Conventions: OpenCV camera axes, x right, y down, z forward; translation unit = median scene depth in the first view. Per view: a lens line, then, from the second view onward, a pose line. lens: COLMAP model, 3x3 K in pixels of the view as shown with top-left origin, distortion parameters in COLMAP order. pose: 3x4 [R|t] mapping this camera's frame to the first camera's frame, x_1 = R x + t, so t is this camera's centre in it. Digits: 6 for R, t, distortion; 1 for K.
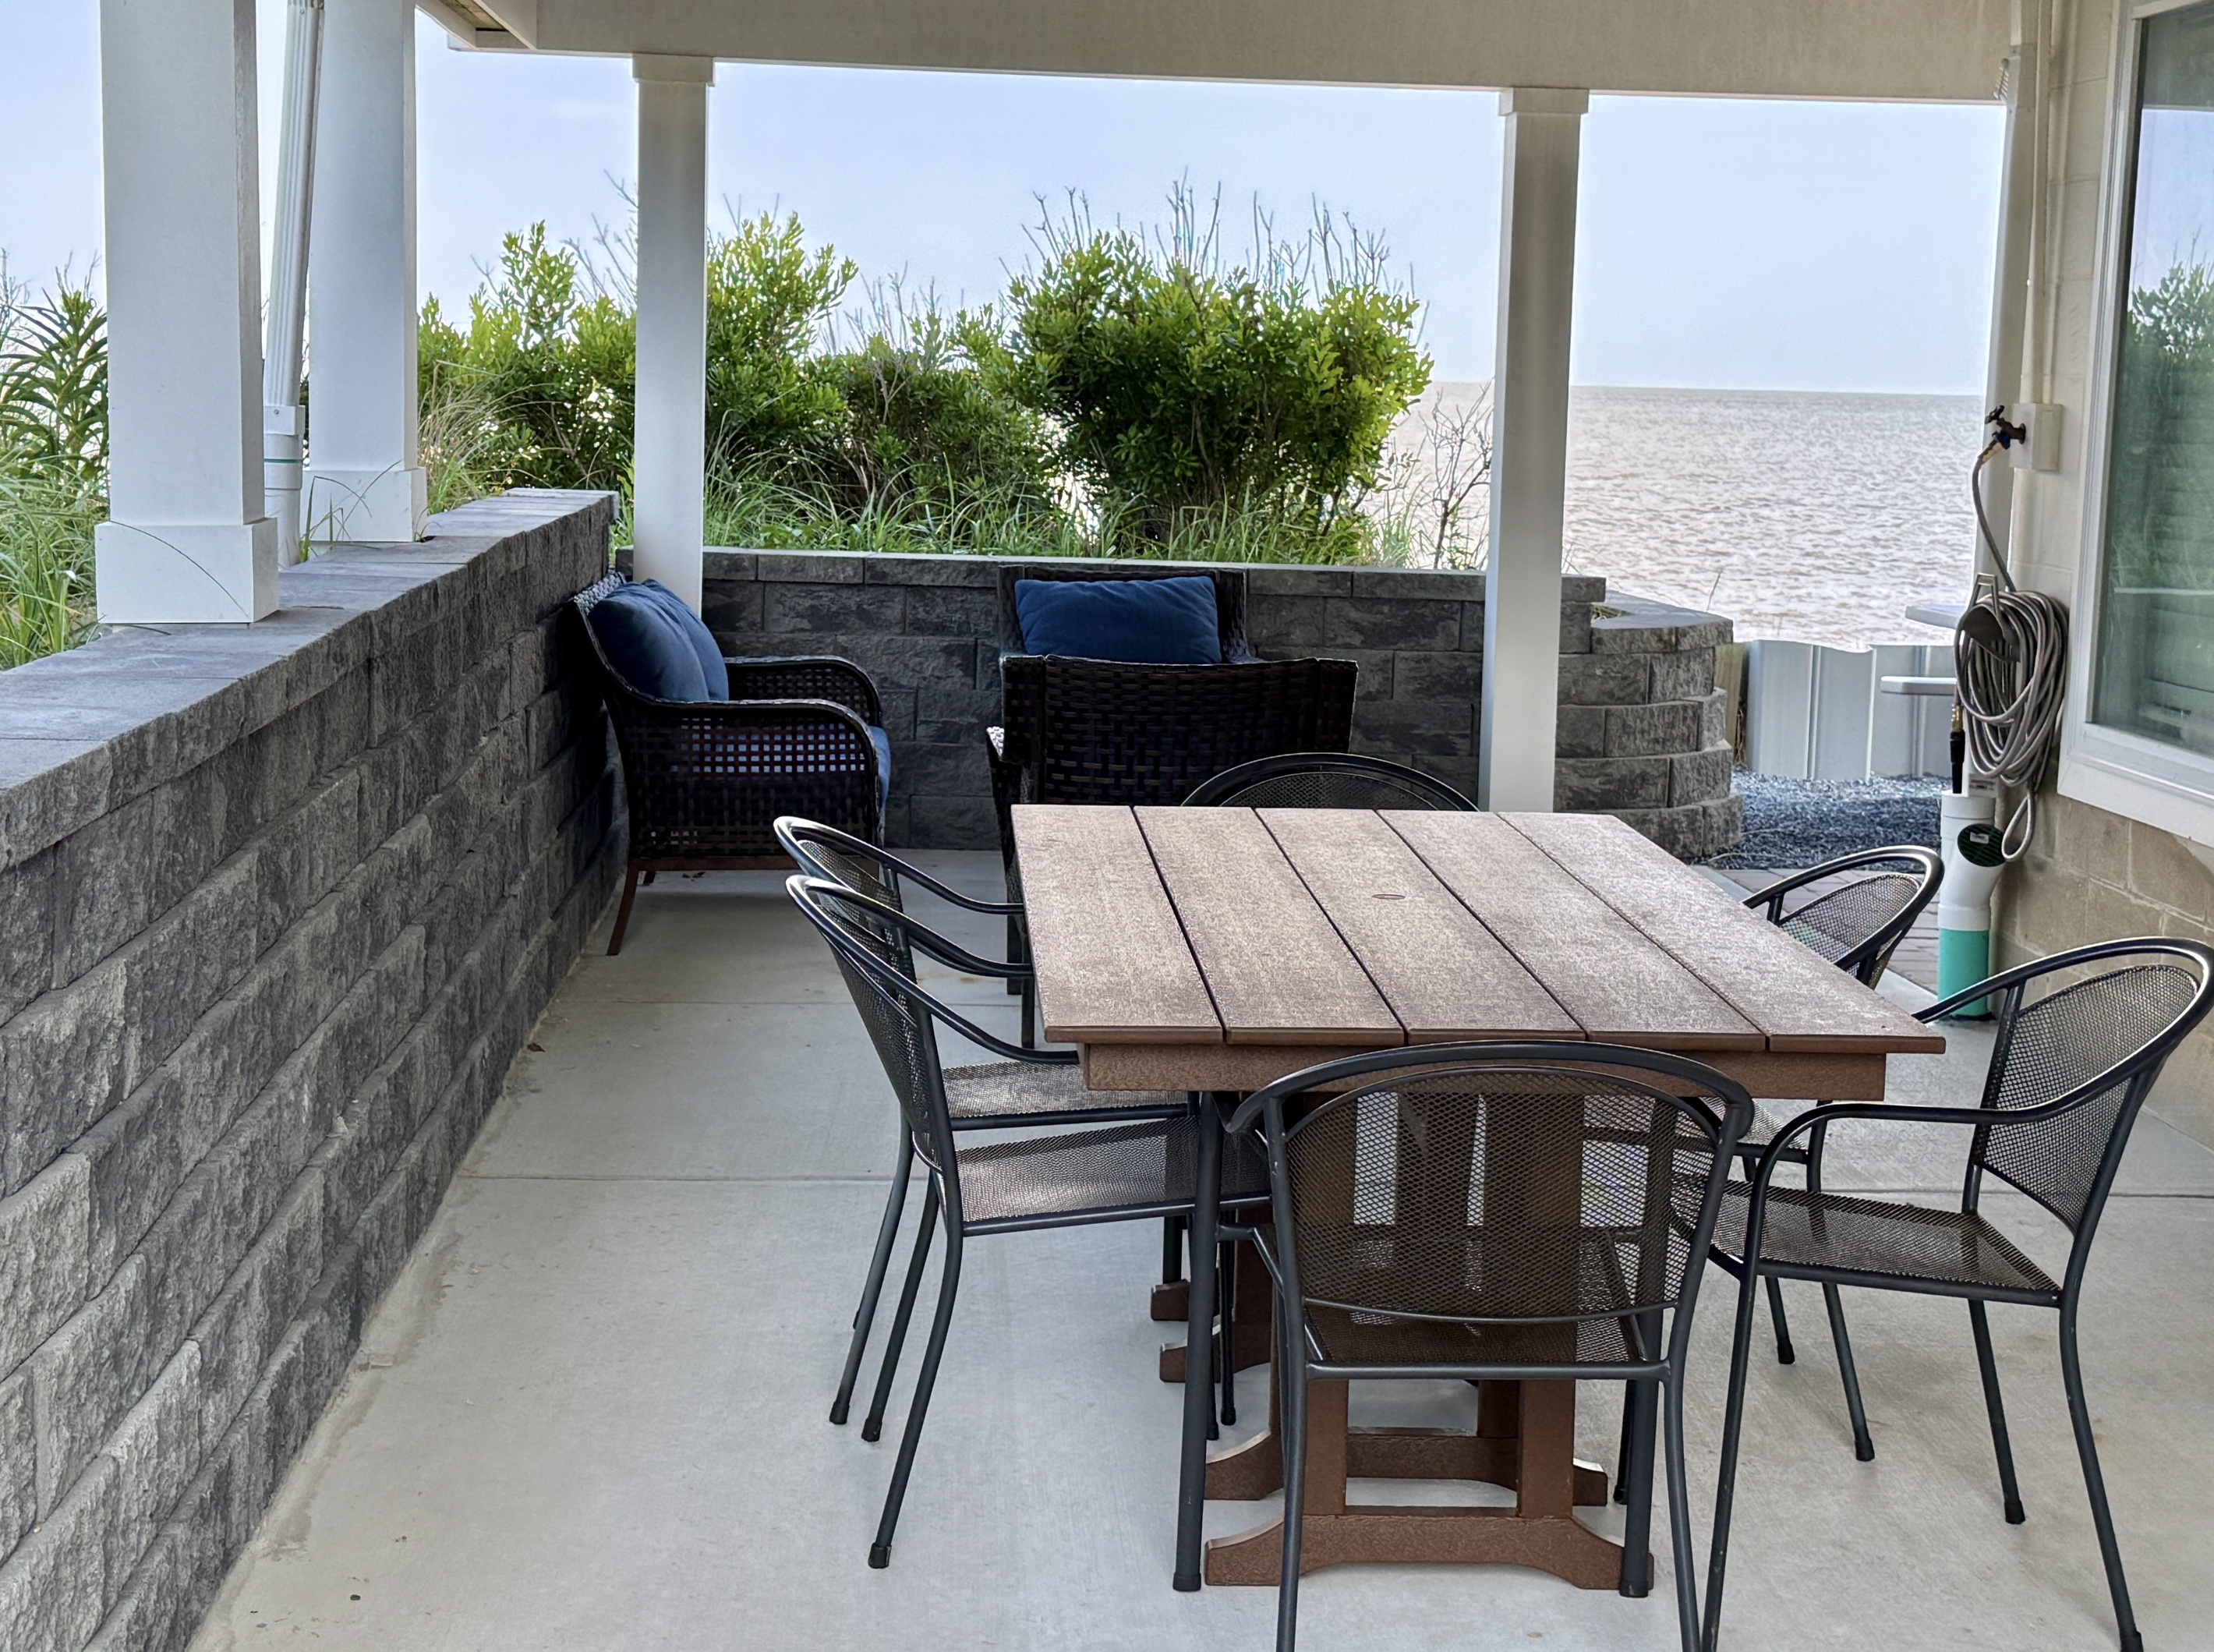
lens RADIAL K [[3420.0, 0, 1106.3], [0, 3420.0, 825.6], [0, 0, 1]] dist [-0.007968, 0.000000]
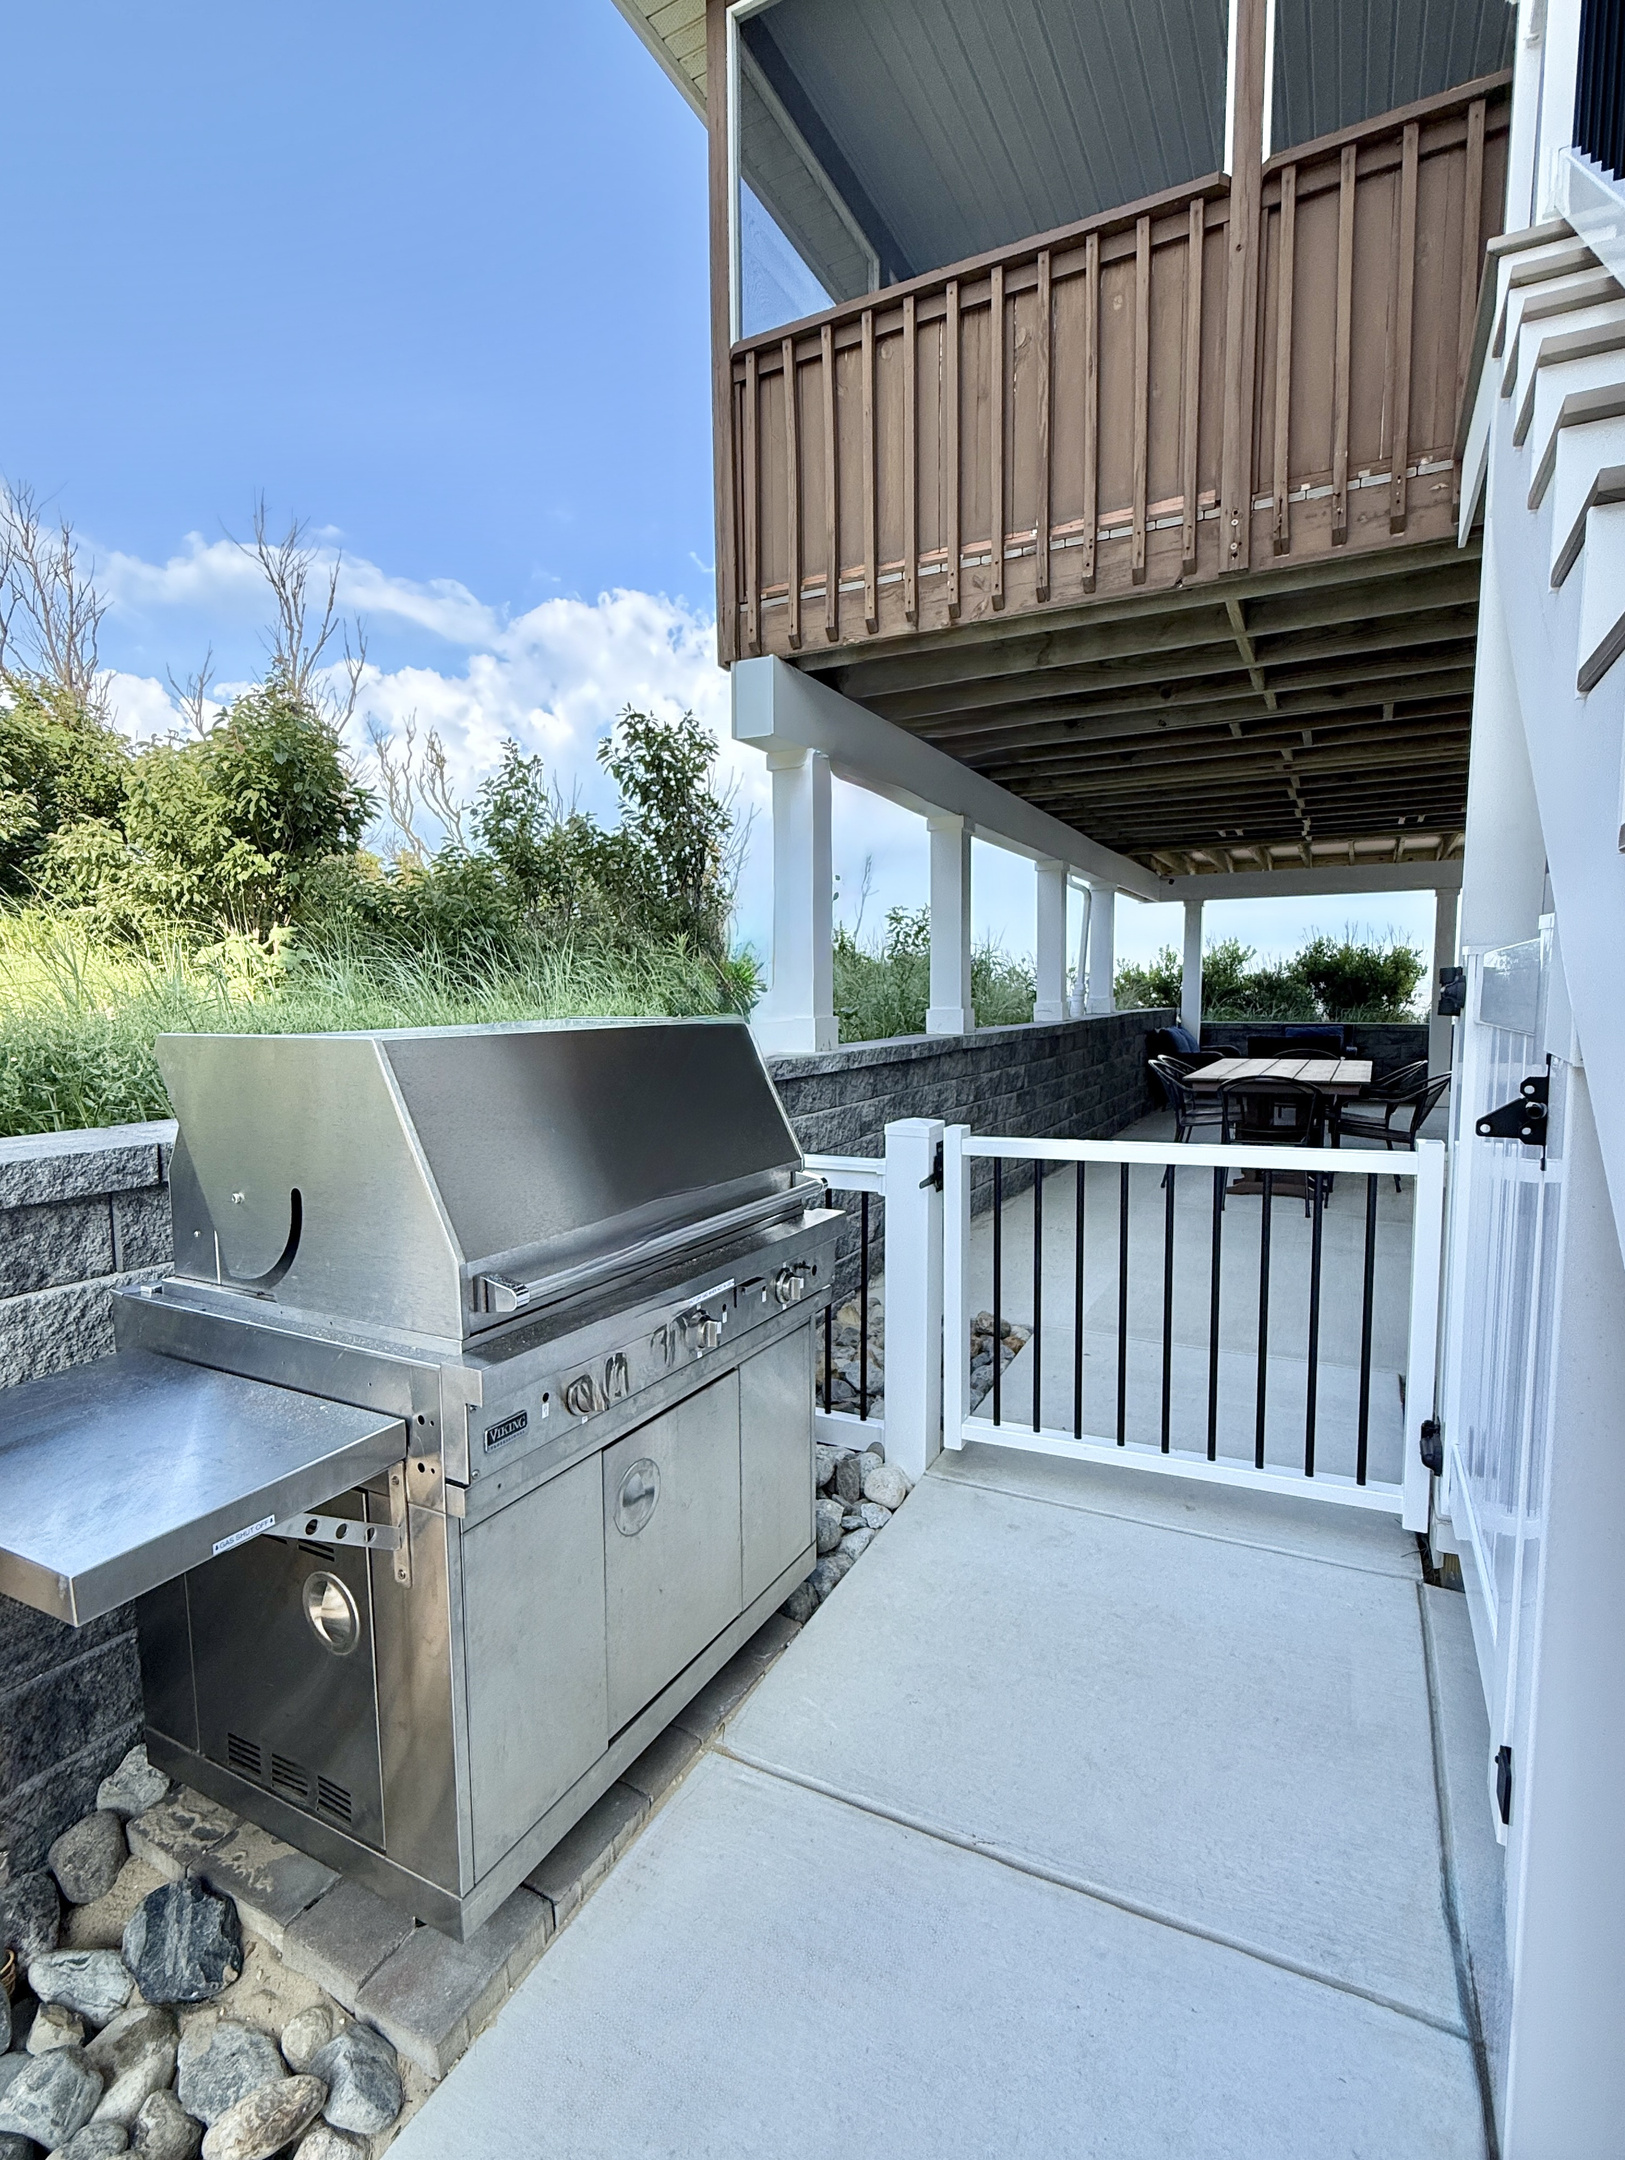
lens RADIAL K [[1021.5, 0, 818.2], [0, 1021.5, 1085.5], [0, 0, 1]] dist [-0.000537, -0.000045]
pose [[0.858015, 0.010374, -0.513521, 0.109084], [-0.033772, 0.998772, -0.036251, 0.050867], [0.512514, 0.048447, 0.857311, -0.244715]]
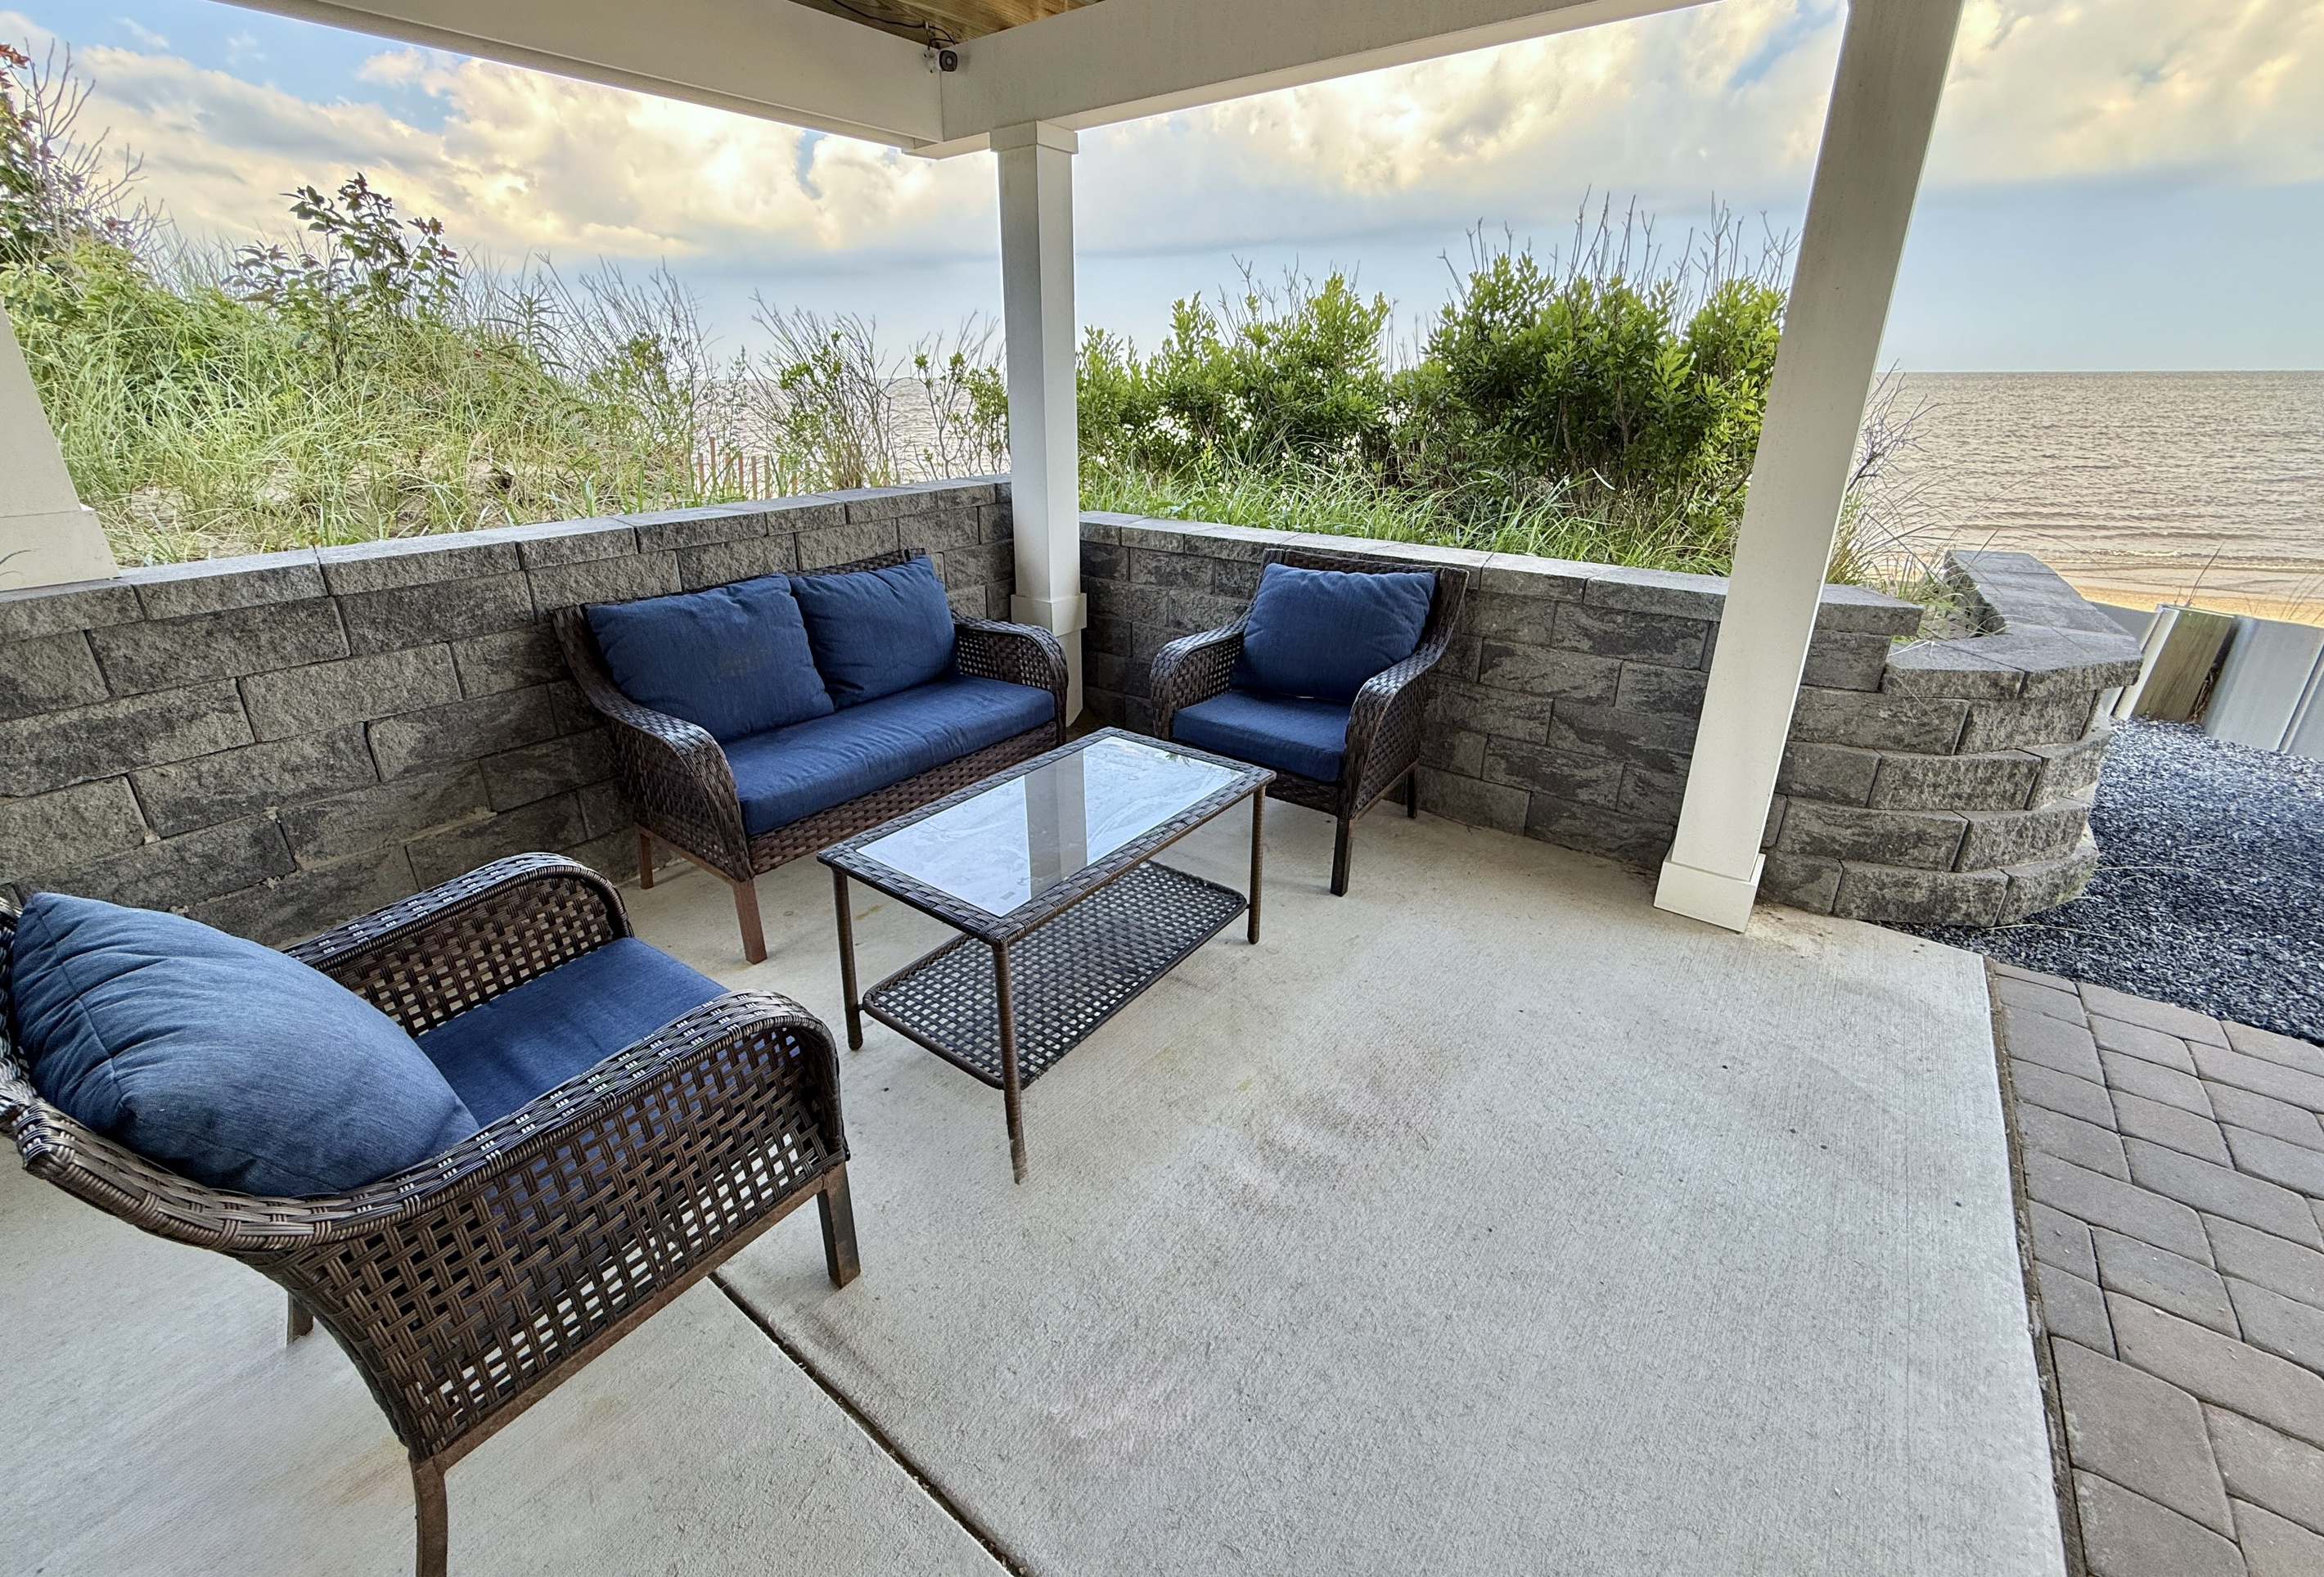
lens RADIAL K [[954.6, 0, 1103.4], [0, 954.6, 727.4], [0, 0, 1]] dist [-0.001827, -0.000267]
pose [[0.743974, 0.199251, -0.637810, 0.152428], [-0.059122, 0.970392, 0.234186, -0.088244], [0.665588, -0.136519, 0.733727, 0.682808]]
